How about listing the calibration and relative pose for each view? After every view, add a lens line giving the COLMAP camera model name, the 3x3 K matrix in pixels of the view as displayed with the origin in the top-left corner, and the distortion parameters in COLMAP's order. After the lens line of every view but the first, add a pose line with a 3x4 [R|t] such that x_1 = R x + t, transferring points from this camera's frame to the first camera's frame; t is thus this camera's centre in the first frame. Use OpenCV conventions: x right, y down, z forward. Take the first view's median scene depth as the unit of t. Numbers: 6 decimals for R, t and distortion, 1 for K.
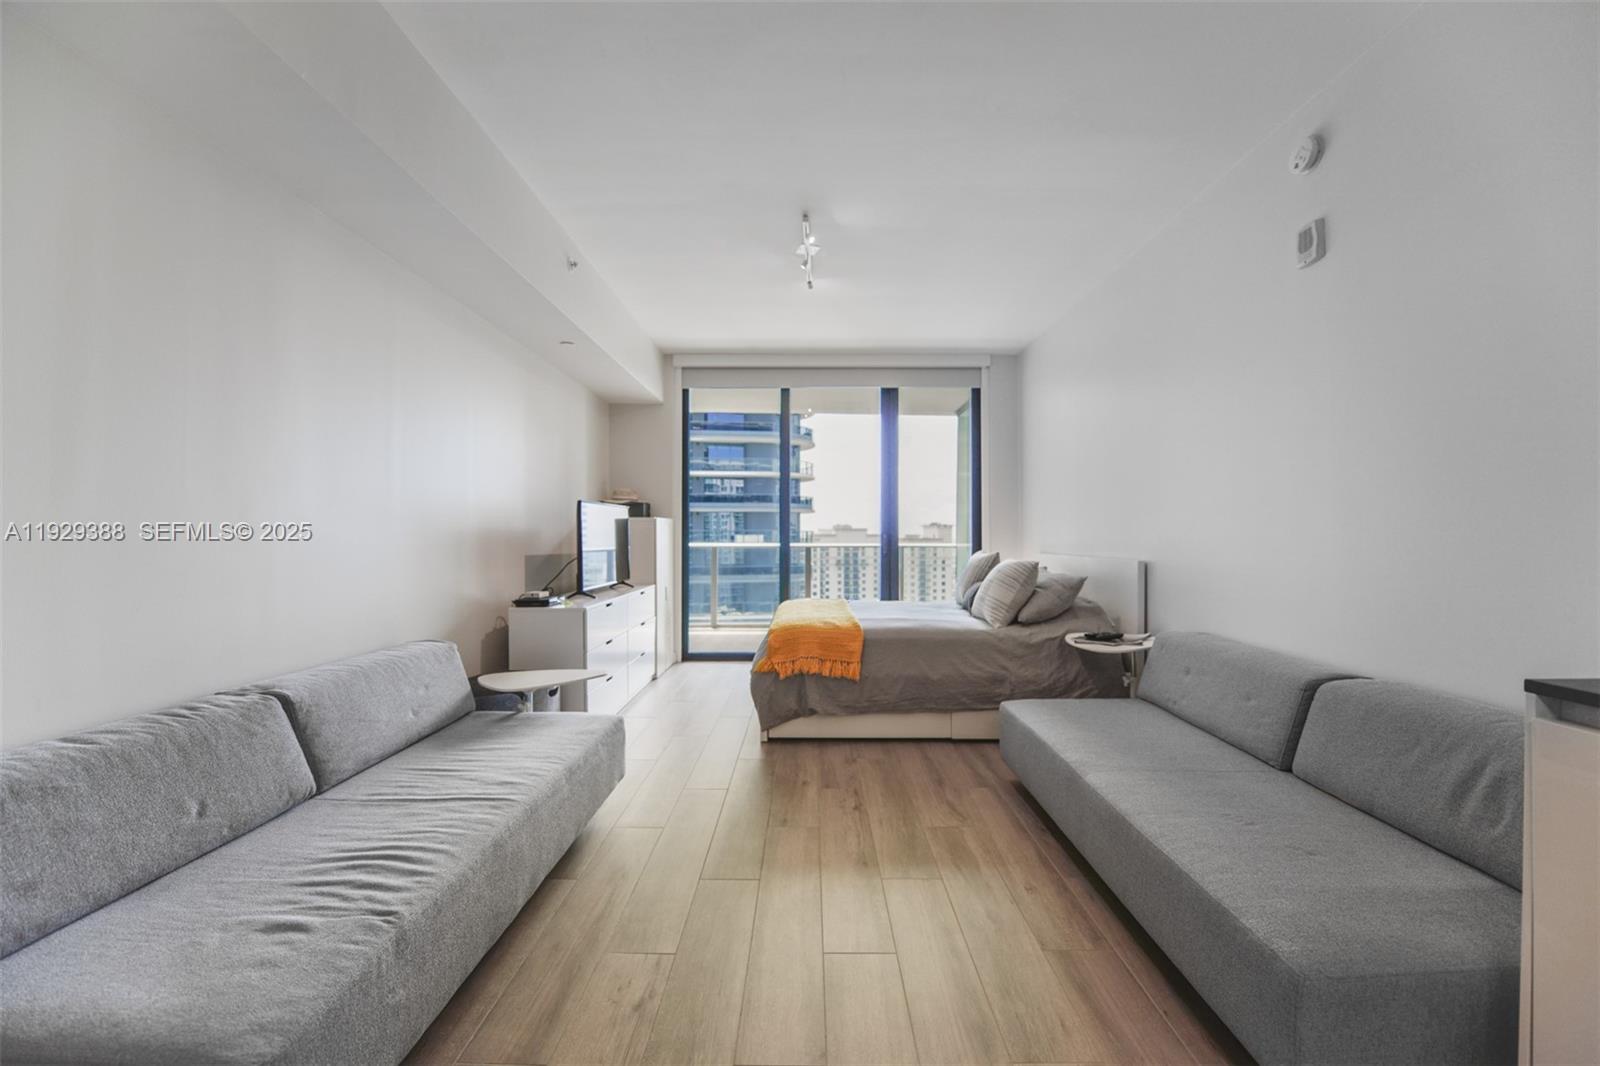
lens RADIAL K [[642.3, 0, 797.5], [0, 642.3, 529.1], [0, 0, 1]] dist [0.010535, -0.002544]
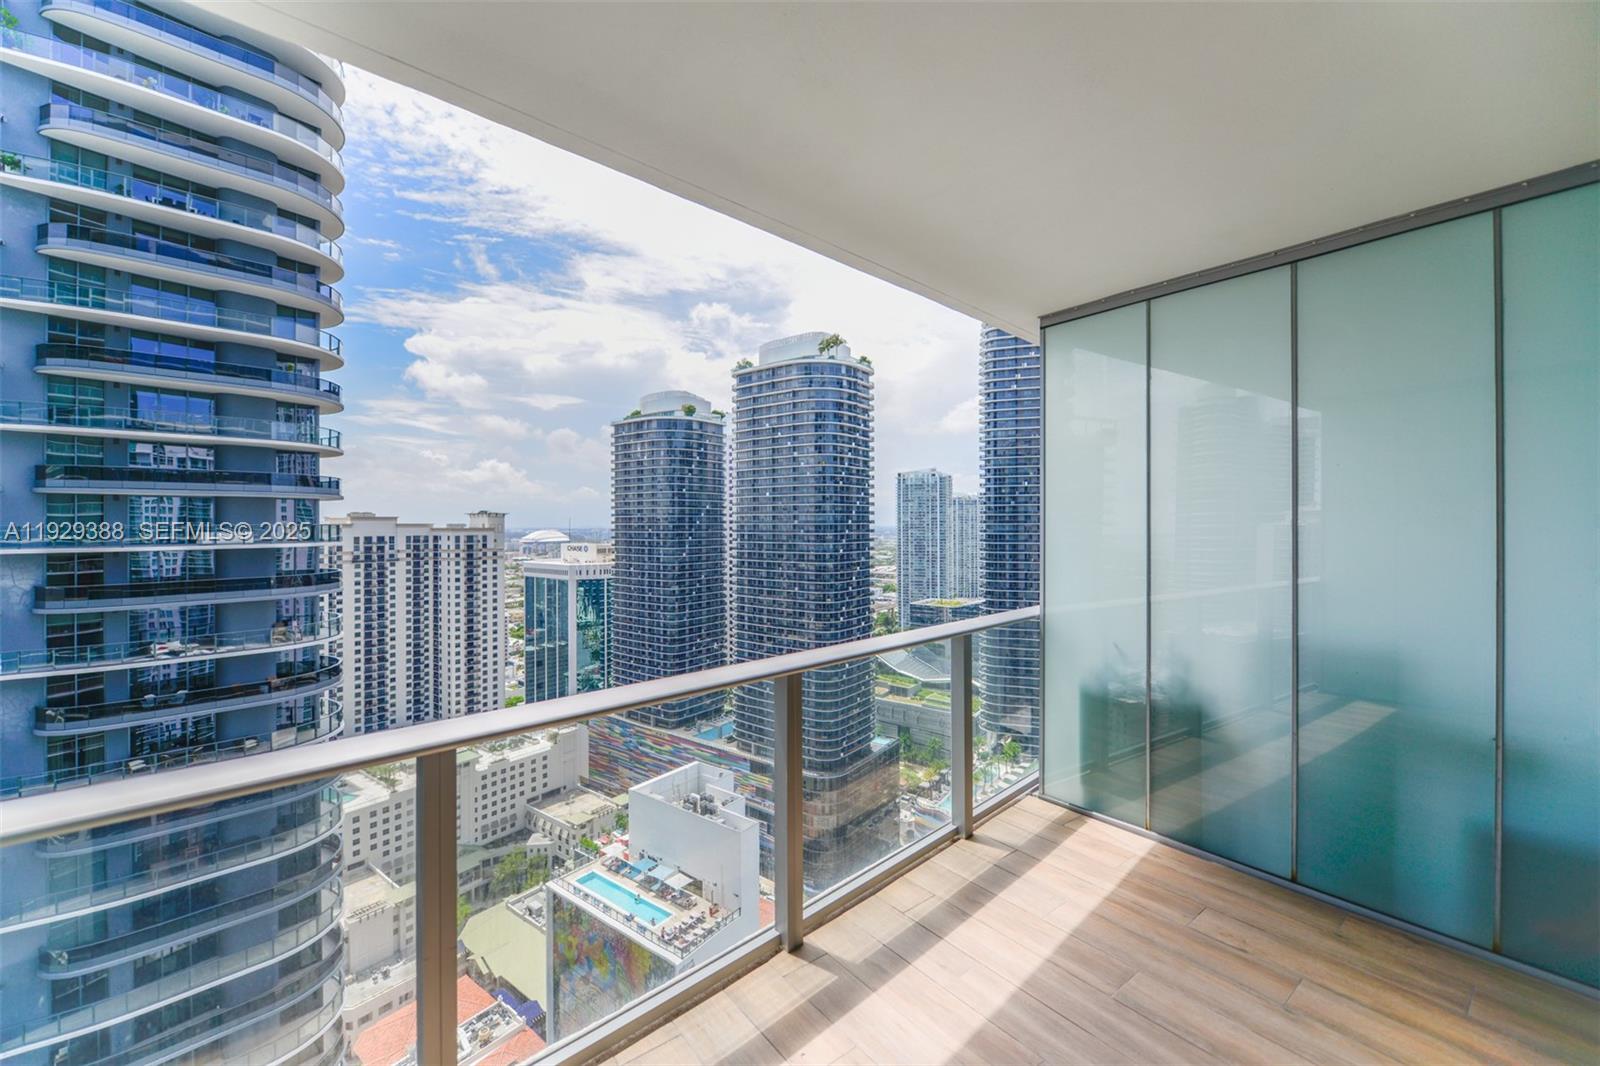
lens RADIAL K [[636.6, 0, 798.2], [0, 636.6, 520.3], [0, 0, 1]] dist [-0.002814, -0.003521]
pose [[0.779844, -0.001578, 0.625972, -0.023126], [-0.001258, 0.999991, 0.004087, -0.005577], [-0.625973, -0.003975, 0.779835, 0.109405]]
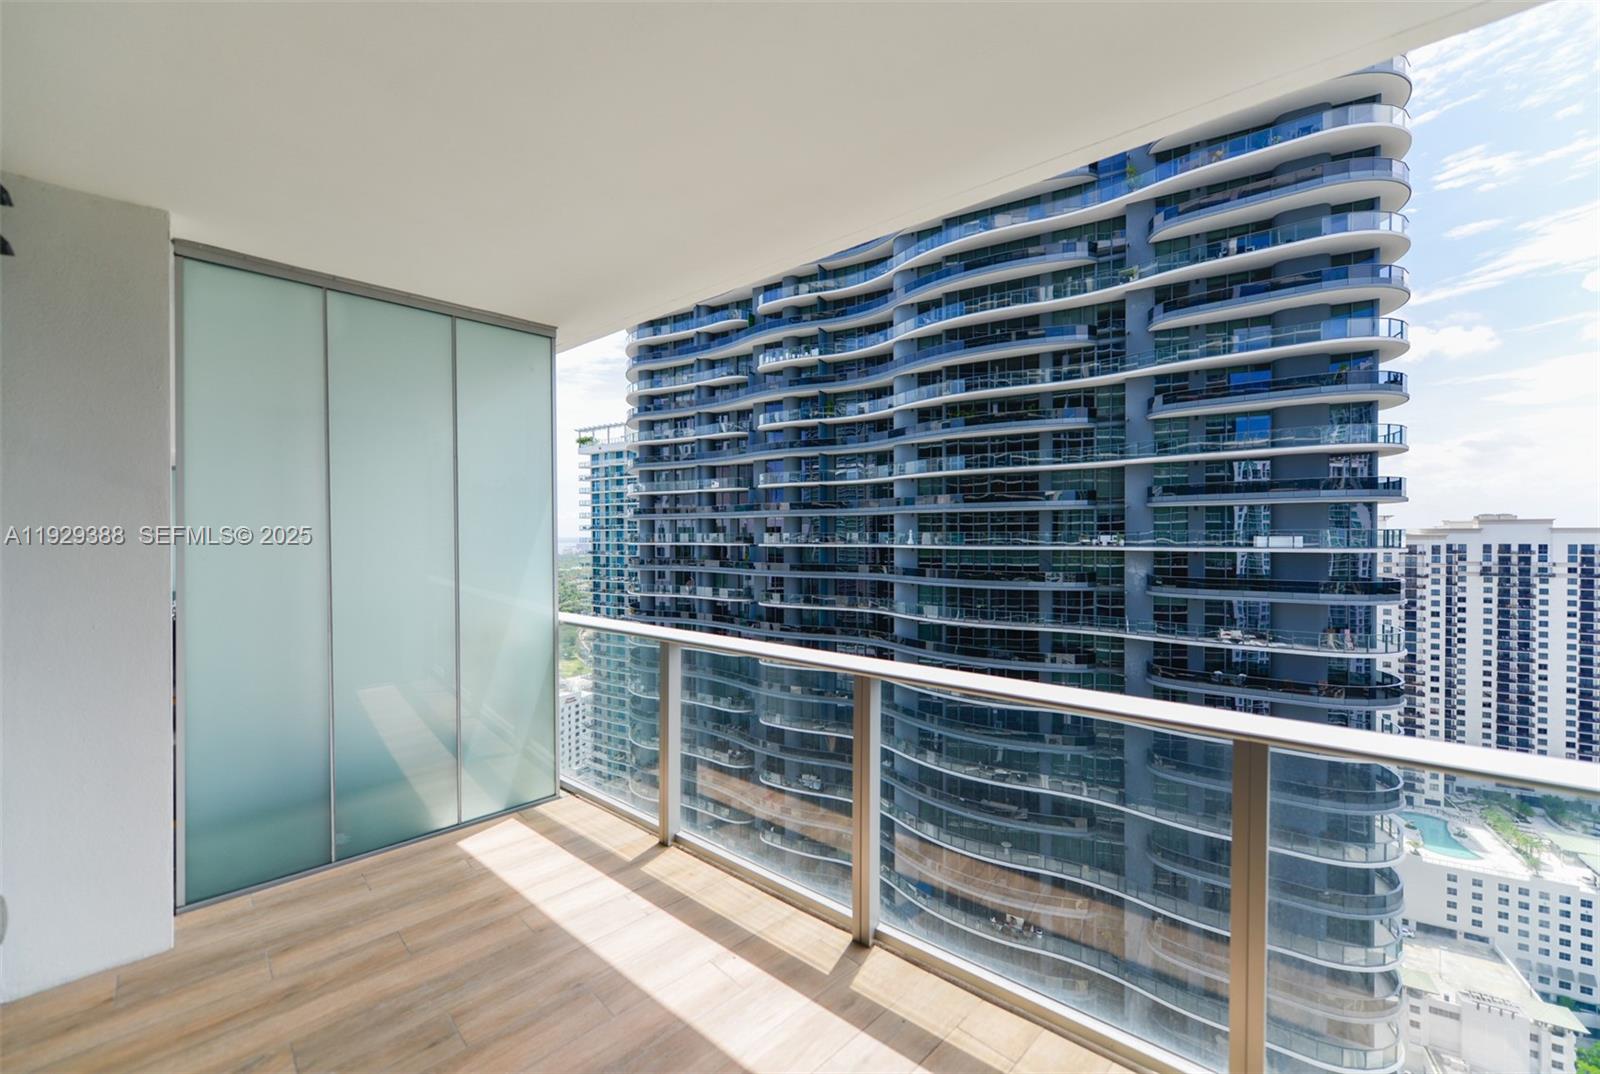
lens RADIAL K [[621.6, 0, 773.8], [0, 621.6, 538.3], [0, 0, 1]] dist [-0.010220, -0.000107]
pose [[0.697040, 0.003113, -0.717025, 0.025845], [0.011772, 0.999806, 0.015784, -0.005668], [0.716935, -0.019443, 0.696869, 0.110963]]
